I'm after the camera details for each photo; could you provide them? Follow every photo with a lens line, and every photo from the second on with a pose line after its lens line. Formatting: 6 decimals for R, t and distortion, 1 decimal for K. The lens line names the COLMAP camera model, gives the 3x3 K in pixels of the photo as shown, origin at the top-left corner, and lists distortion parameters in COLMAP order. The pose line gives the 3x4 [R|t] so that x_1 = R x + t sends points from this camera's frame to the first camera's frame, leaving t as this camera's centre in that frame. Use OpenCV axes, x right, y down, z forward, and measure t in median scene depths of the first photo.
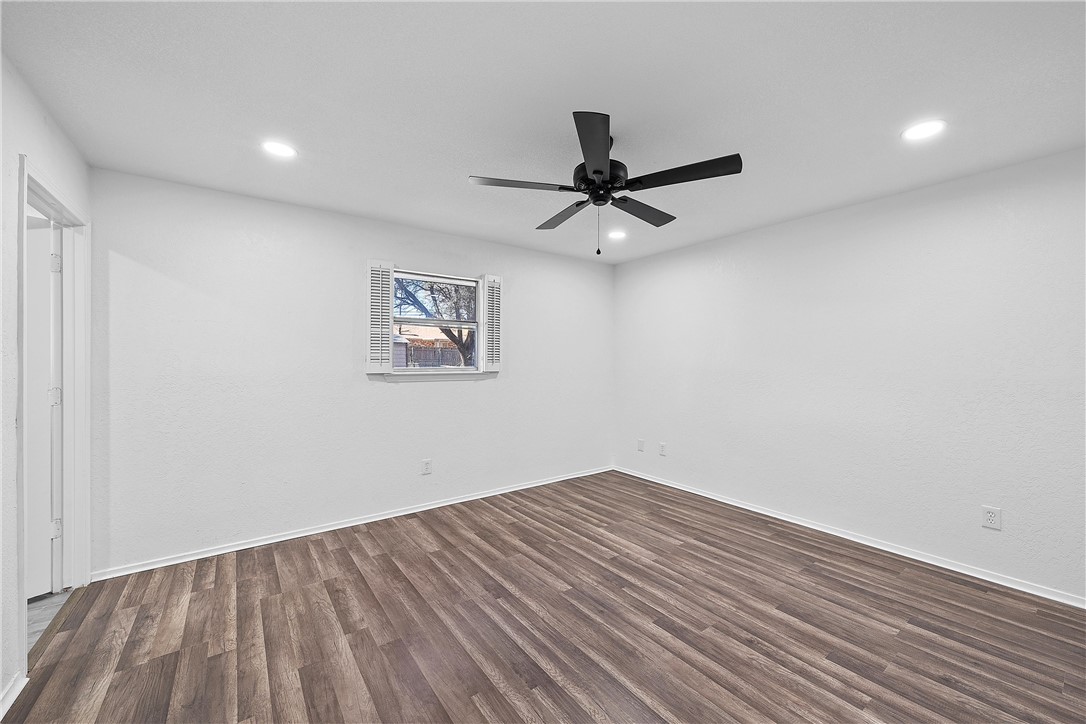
lens RADIAL K [[417.4, 0, 543.0], [0, 417.4, 362.0], [0, 0, 1]] dist [-0.001239, 0.000021]
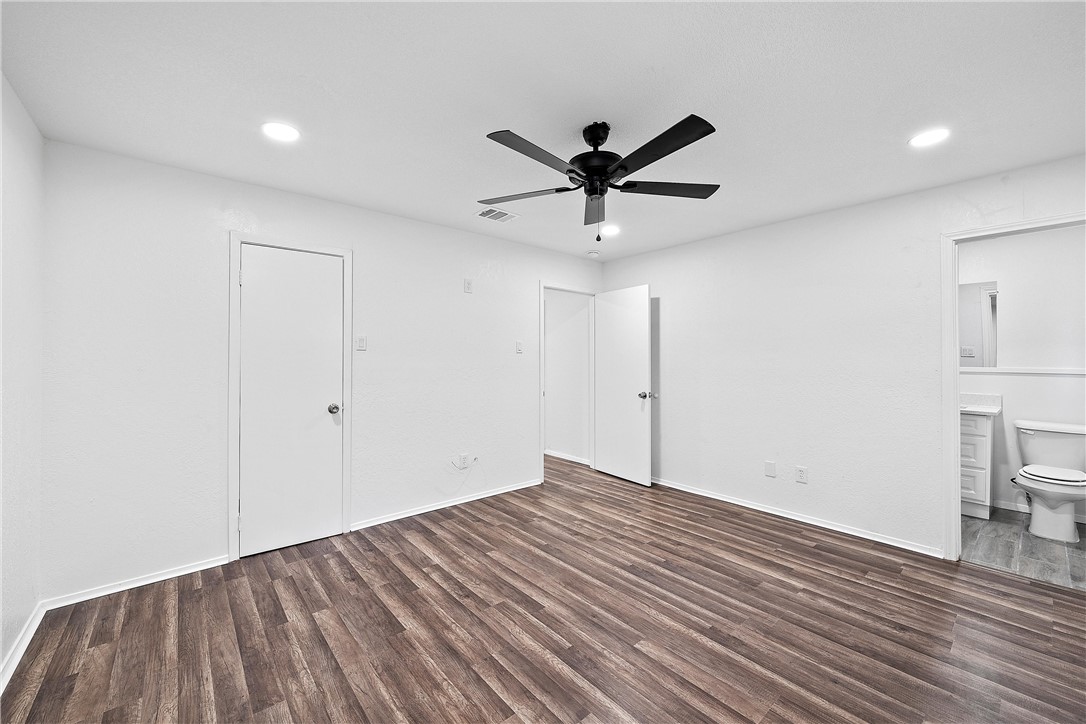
lens RADIAL K [[417.4, 0, 543.0], [0, 417.4, 362.0], [0, 0, 1]] dist [-0.001239, 0.000021]
pose [[-0.997068, -0.002468, -0.076478, 0.355447], [-0.002870, 0.999983, 0.005148, 0.001467], [0.076464, 0.005353, -0.997058, 2.076752]]
